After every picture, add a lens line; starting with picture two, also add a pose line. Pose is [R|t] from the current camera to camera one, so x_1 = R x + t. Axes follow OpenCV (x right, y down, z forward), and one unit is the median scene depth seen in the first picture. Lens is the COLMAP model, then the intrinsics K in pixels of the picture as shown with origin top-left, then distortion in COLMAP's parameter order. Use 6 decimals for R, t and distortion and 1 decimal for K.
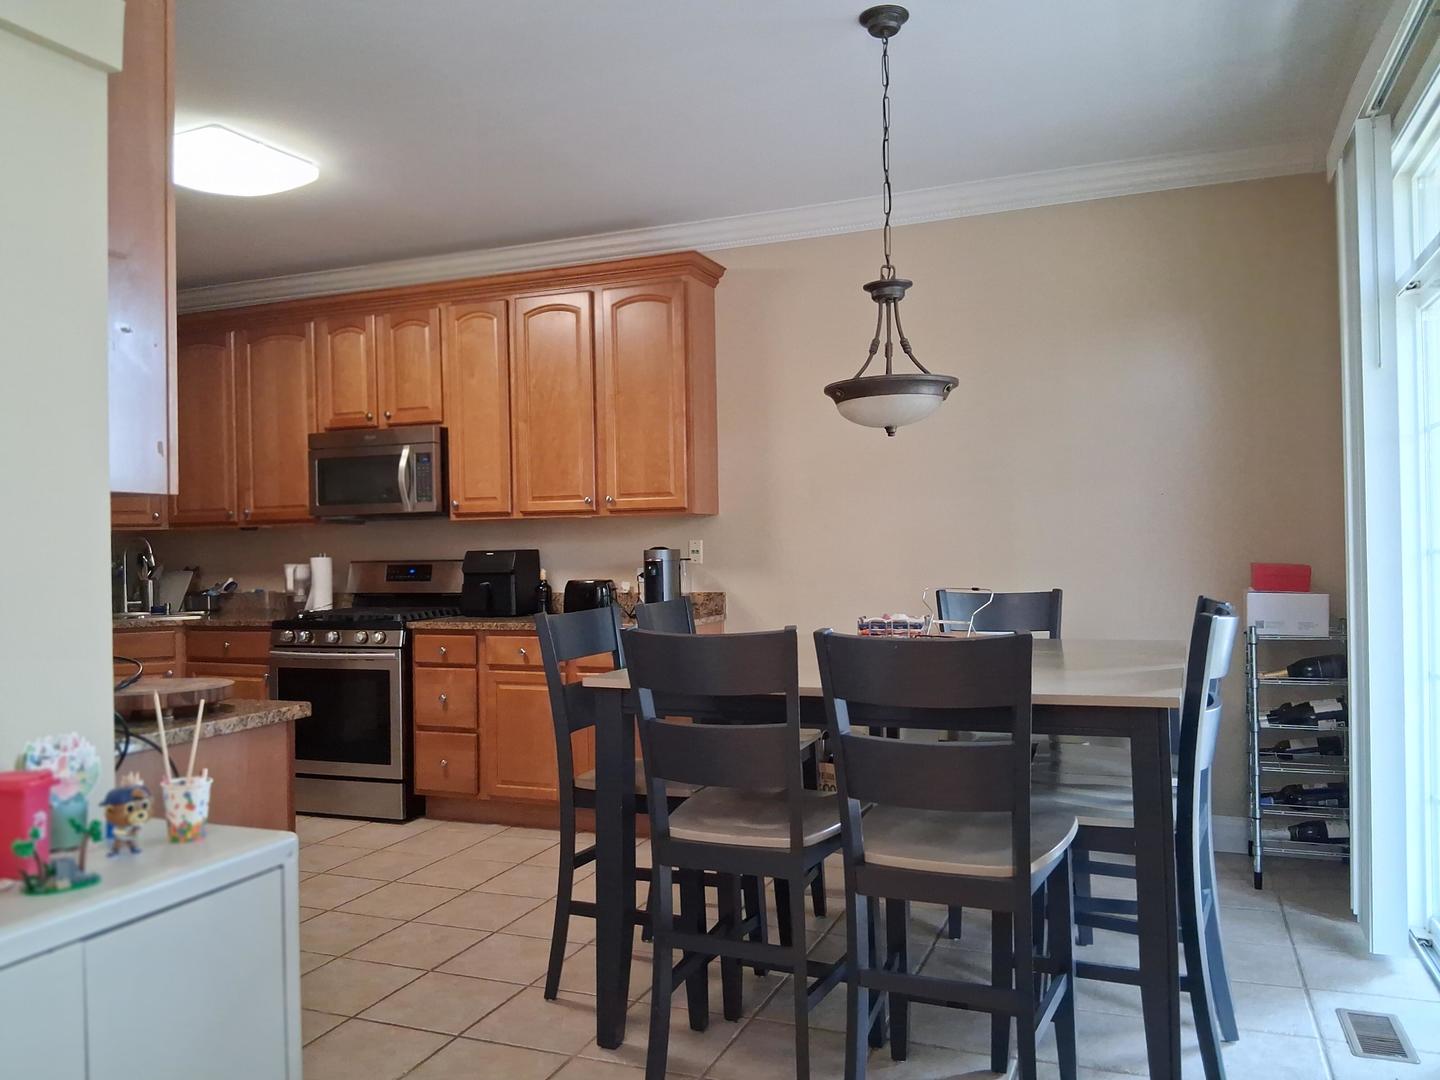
lens RADIAL K [[1096.8, 0, 730.7], [0, 1096.8, 541.6], [0, 0, 1]] dist [0.023504, -0.056068]
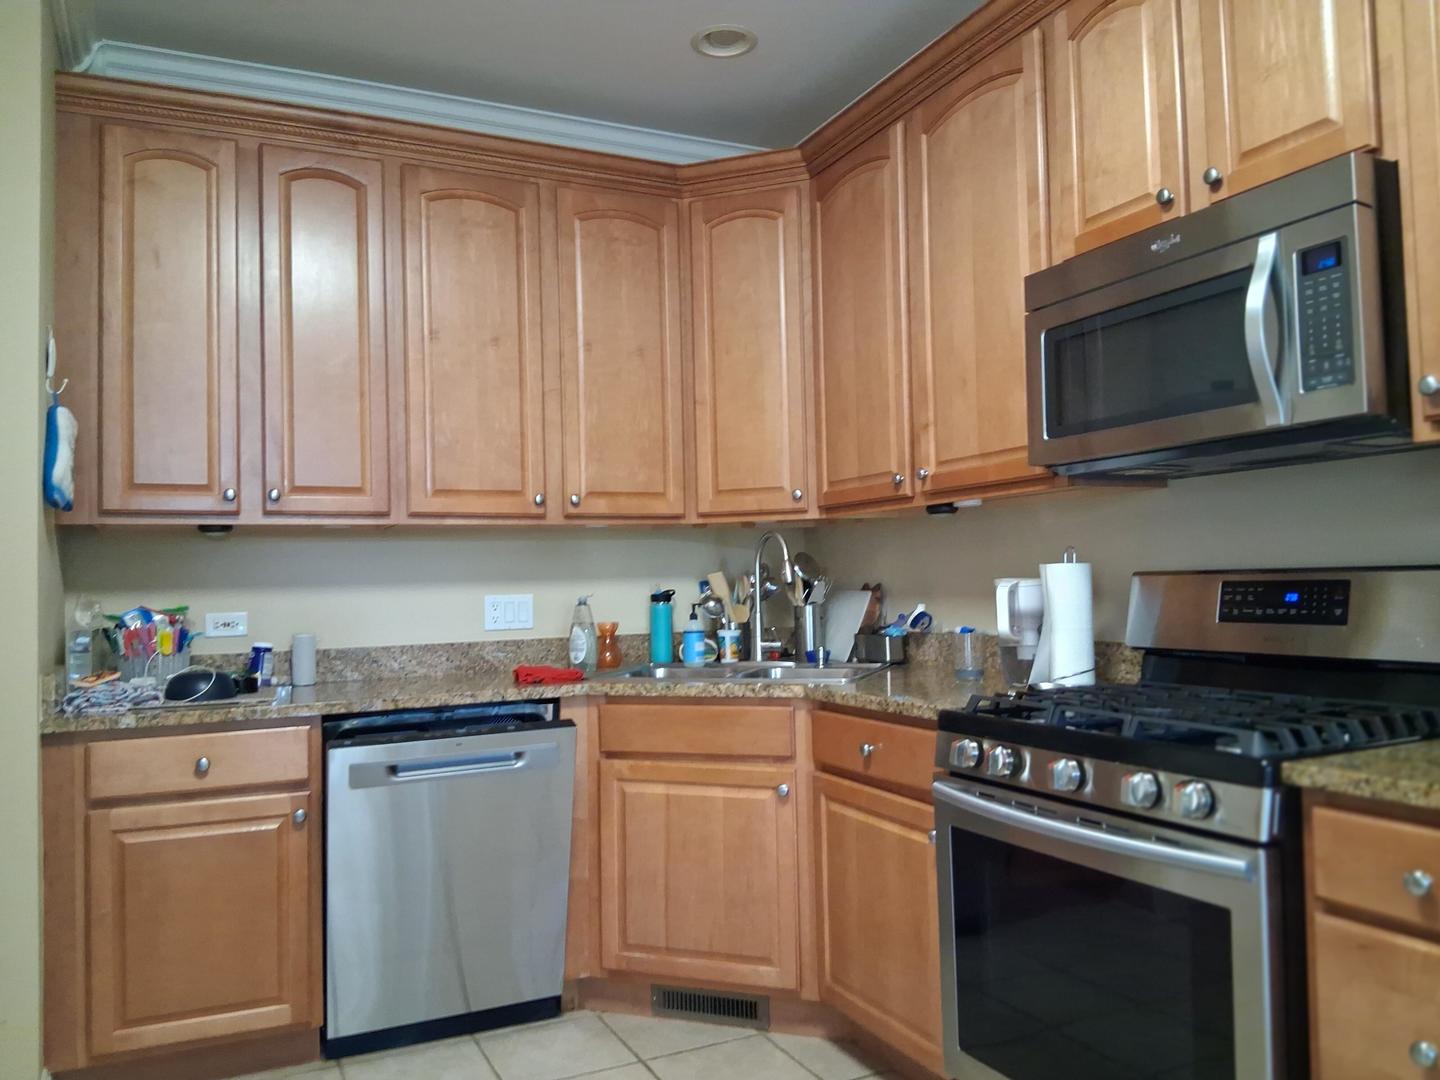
lens RADIAL K [[1096.8, 0, 722.5], [0, 1096.8, 543.6], [0, 0, 1]] dist [0.023504, -0.056068]
pose [[0.735198, -0.022793, -0.677469, -0.181430], [0.012742, 0.999723, -0.019808, 0.014124], [0.677733, 0.005930, 0.735284, 0.604036]]
